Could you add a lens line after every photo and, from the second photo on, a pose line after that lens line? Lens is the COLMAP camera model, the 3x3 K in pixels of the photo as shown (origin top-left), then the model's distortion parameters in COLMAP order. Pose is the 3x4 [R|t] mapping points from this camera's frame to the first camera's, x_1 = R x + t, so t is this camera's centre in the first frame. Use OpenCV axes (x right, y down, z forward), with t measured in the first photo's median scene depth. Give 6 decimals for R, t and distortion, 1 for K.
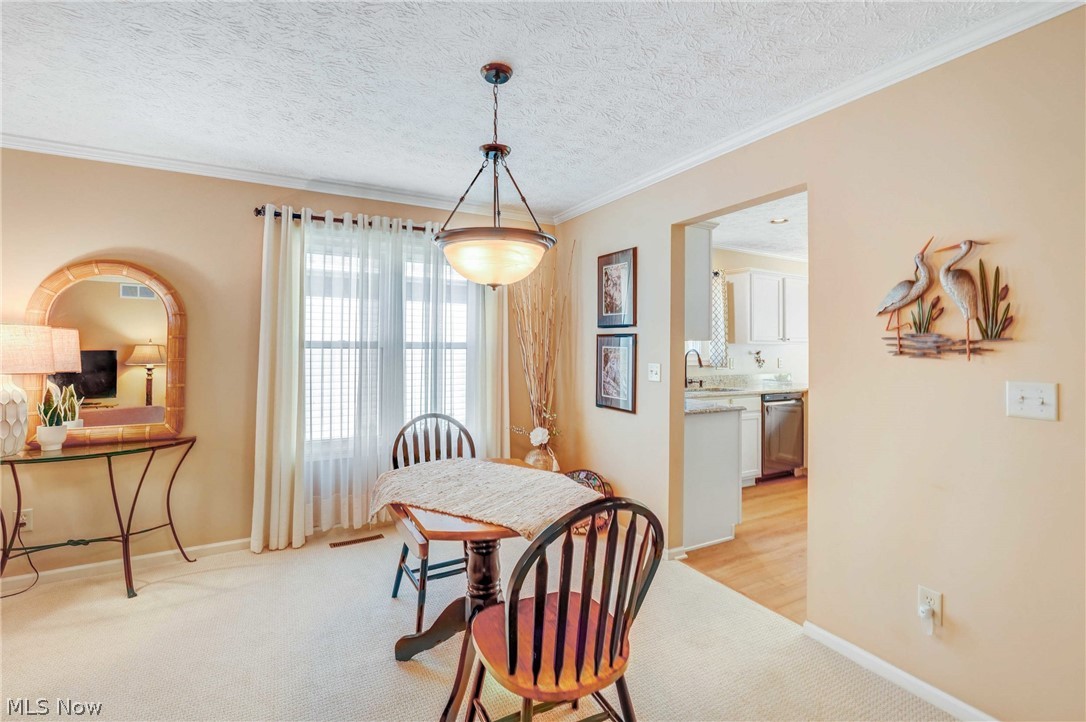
lens RADIAL K [[493.0, 0, 531.5], [0, 493.0, 337.1], [0, 0, 1]] dist [-0.013622, 0.000224]
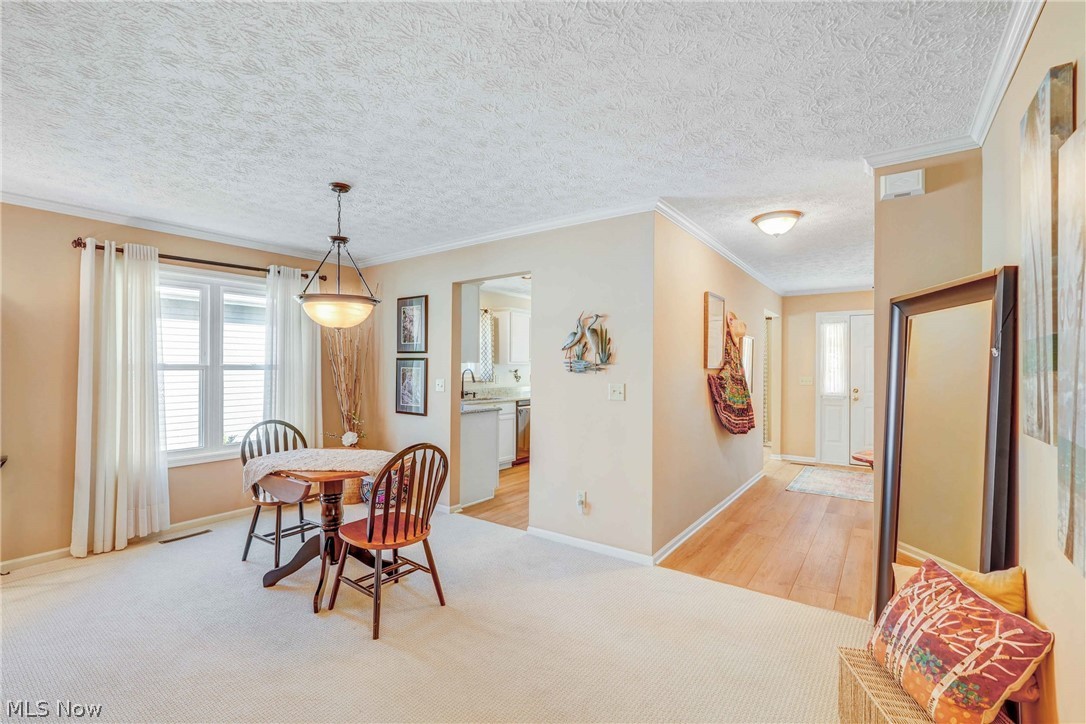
lens RADIAL K [[490.1, 0, 543.0], [0, 490.1, 362.0], [0, 0, 1]] dist [-0.001652, 0.000082]
pose [[0.895912, 0.000037, 0.444231, -0.123666], [-0.005159, 0.999933, 0.010322, -0.013123], [-0.444201, -0.011539, 0.895853, -0.433958]]
